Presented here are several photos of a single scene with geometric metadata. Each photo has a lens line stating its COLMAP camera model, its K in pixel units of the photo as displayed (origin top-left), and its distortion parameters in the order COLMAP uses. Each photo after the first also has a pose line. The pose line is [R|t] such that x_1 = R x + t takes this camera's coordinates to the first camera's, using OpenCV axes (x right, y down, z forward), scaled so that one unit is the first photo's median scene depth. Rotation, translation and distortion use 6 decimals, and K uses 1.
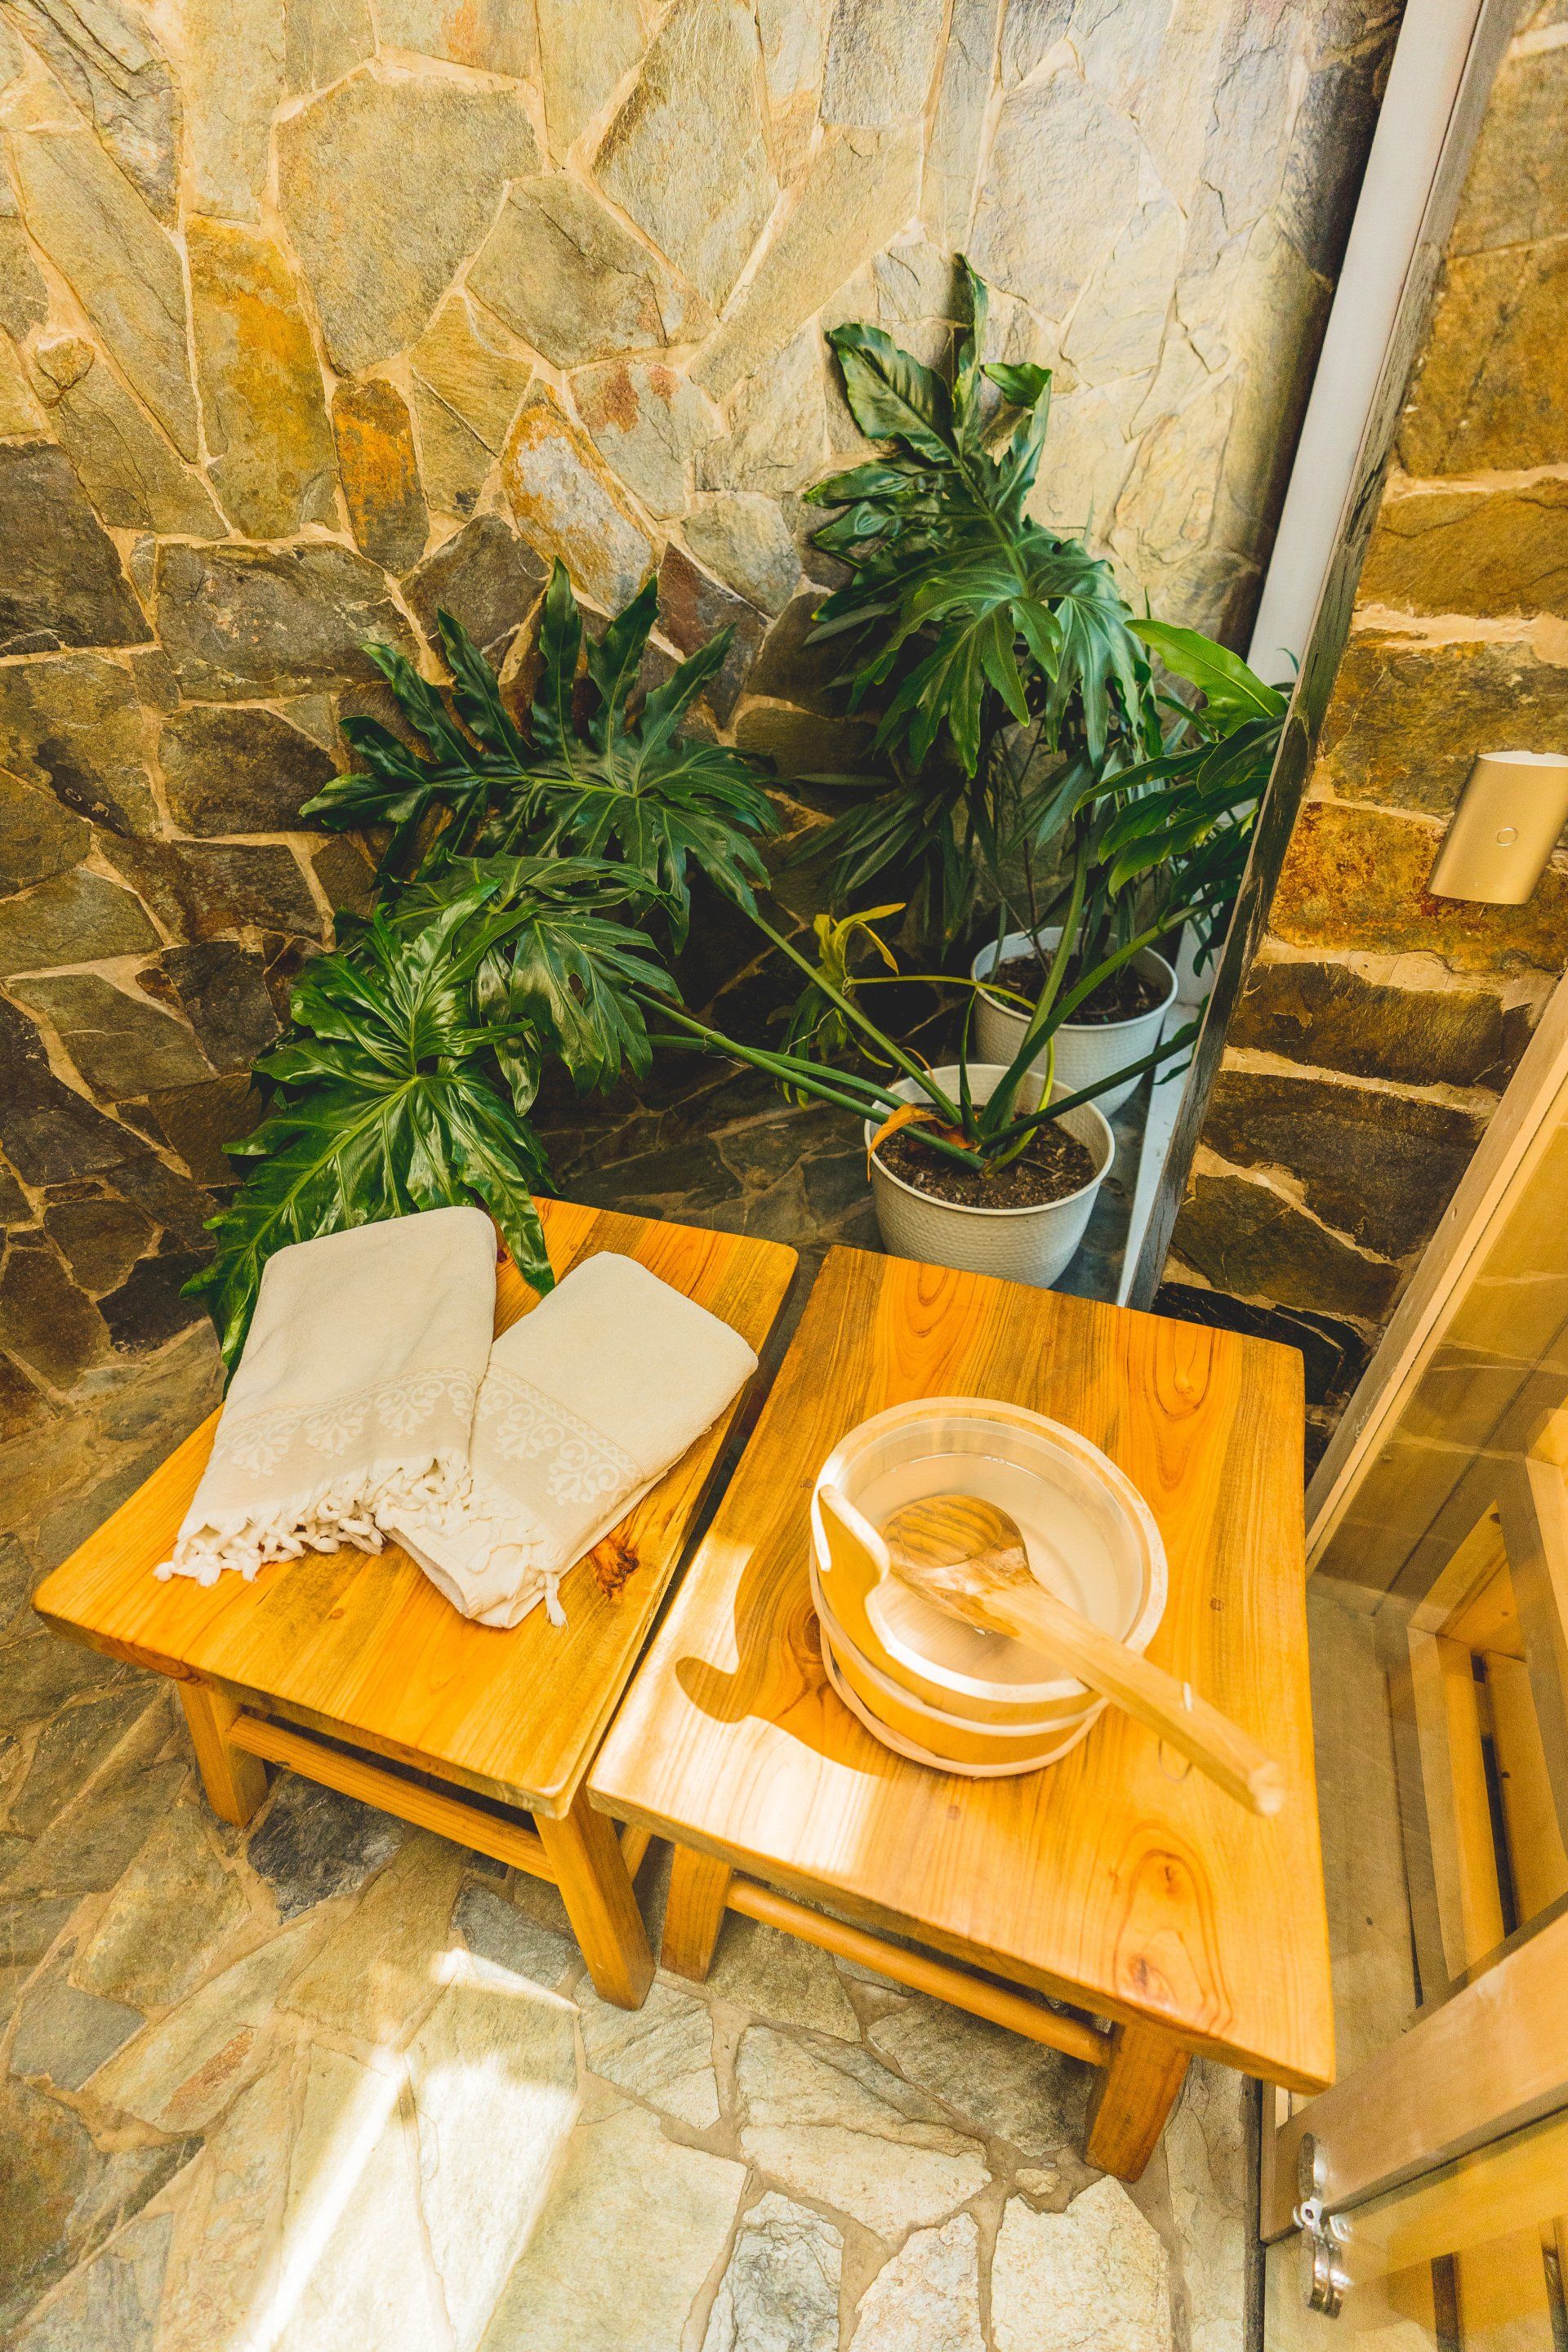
lens RADIAL K [[1059.0, 0, 780.2], [0, 1059.0, 1171.7], [0, 0, 1]] dist [-0.005003, 0.000915]
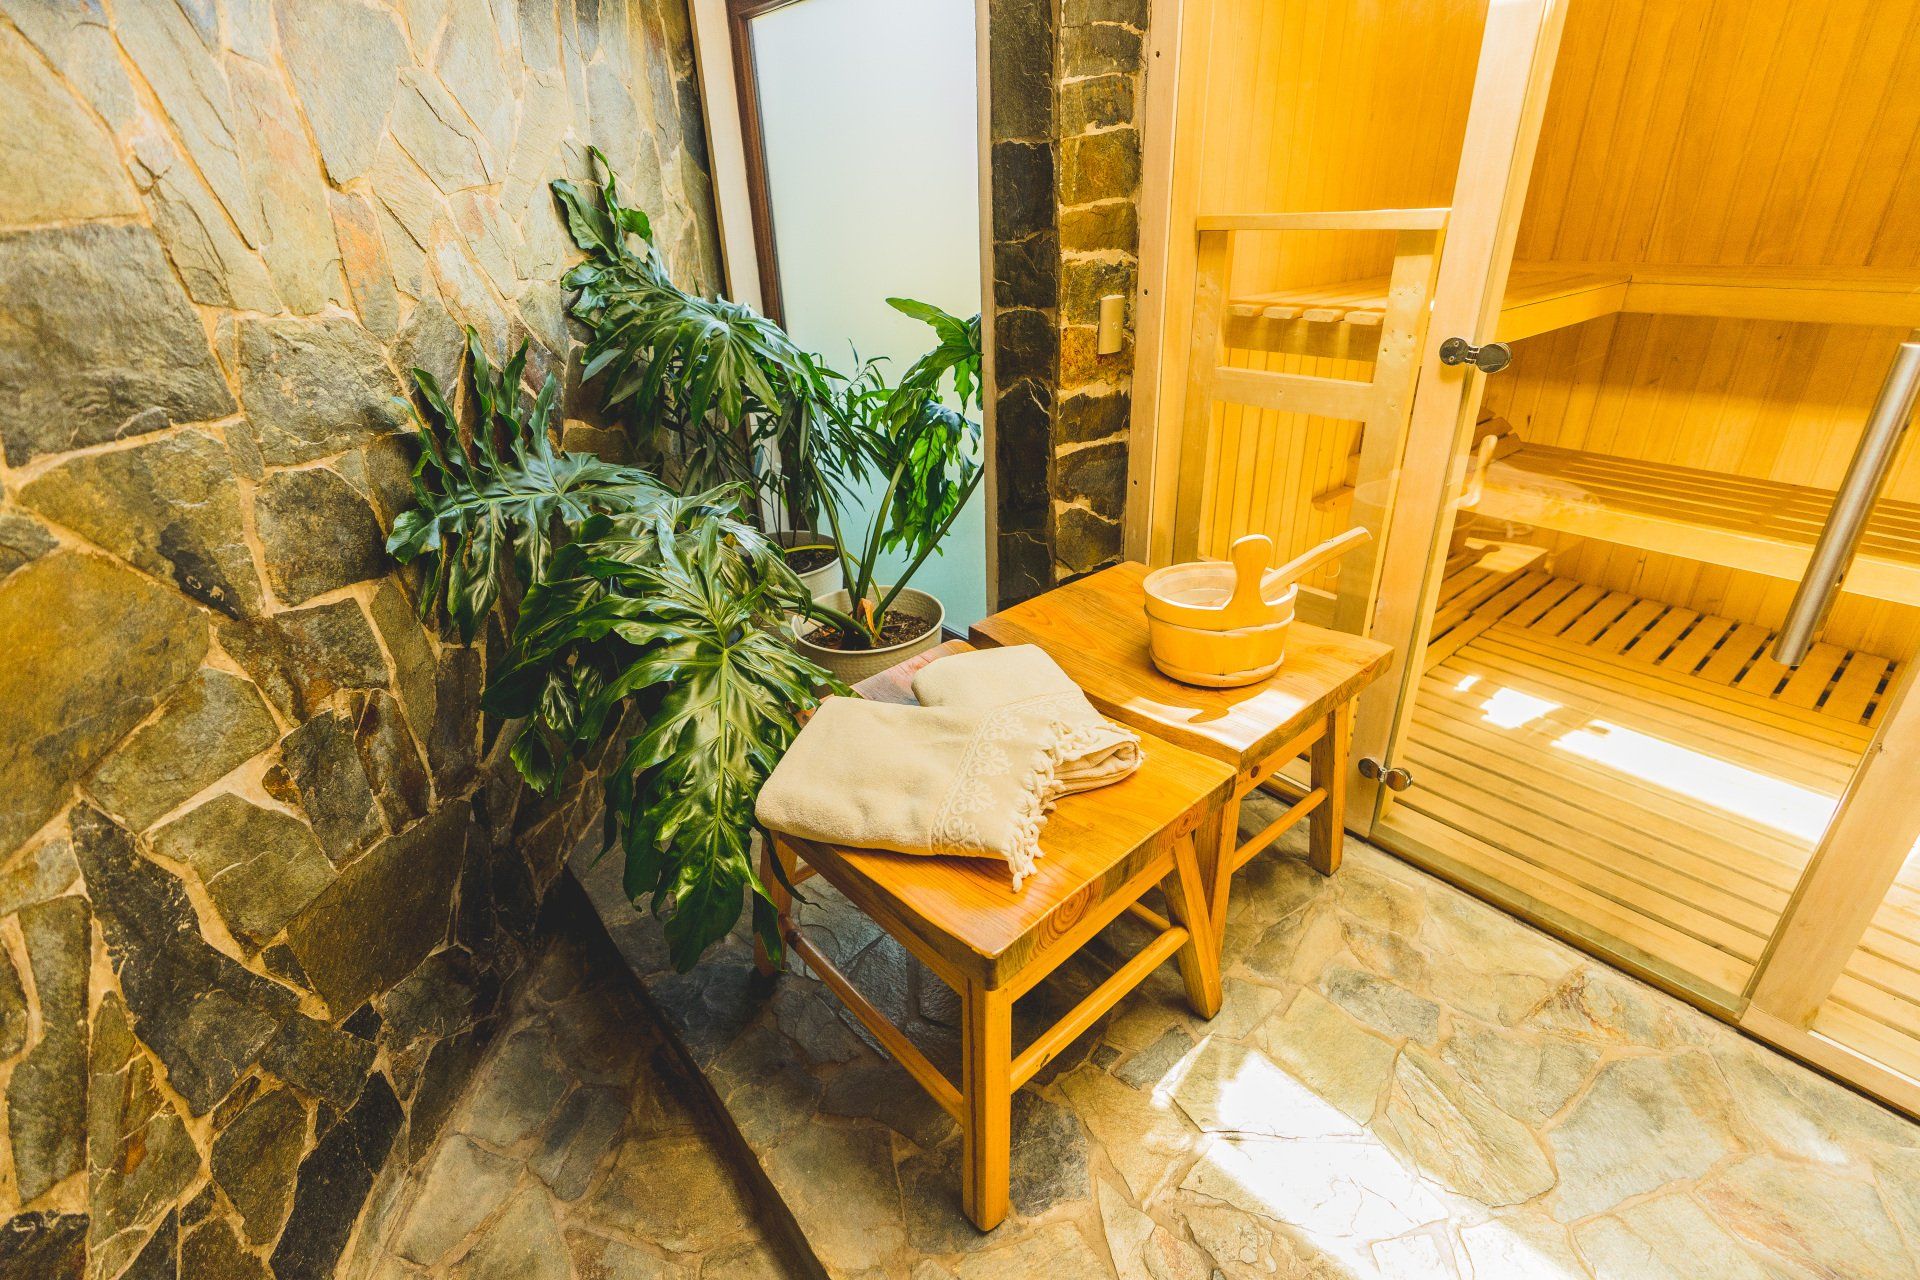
lens RADIAL K [[864.5, 0, 966.6], [0, 864.5, 633.2], [0, 0, 1]] dist [-0.005003, 0.000915]
pose [[0.482112, -0.372509, 0.792972, -0.921426], [0.567483, 0.822349, 0.041291, 0.016692], [-0.667481, 0.430091, 0.607857, 0.140016]]
